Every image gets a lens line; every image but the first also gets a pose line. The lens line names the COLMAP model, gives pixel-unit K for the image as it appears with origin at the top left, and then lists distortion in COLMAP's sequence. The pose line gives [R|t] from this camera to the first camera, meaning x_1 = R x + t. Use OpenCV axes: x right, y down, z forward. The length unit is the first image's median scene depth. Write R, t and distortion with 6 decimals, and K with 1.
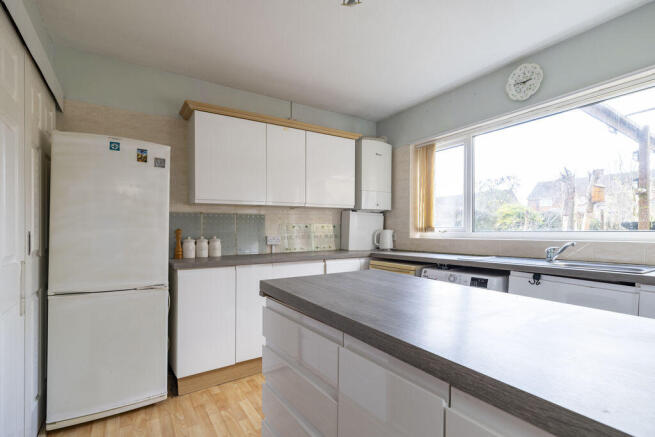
lens RADIAL K [[305.1, 0, 325.2], [0, 305.1, 230.0], [0, 0, 1]] dist [-0.001521, -0.000397]
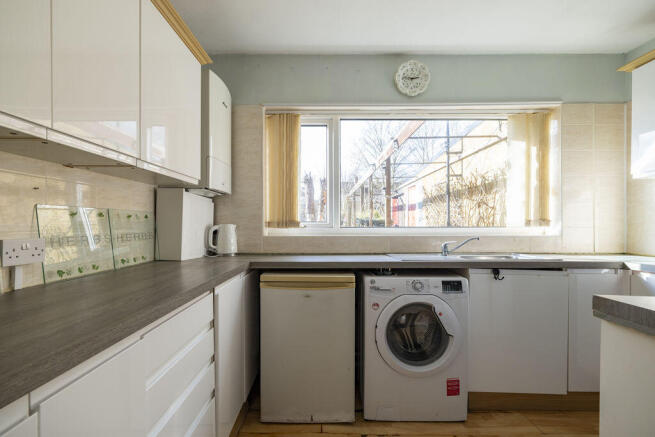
lens RADIAL K [[305.1, 0, 325.2], [0, 305.1, 230.0], [0, 0, 1]] dist [-0.001521, -0.000397]
pose [[0.543306, -0.006323, 0.839511, -0.265332], [-0.006304, 0.999913, 0.011610, 0.003137], [-0.839511, -0.011600, 0.543218, 0.524309]]
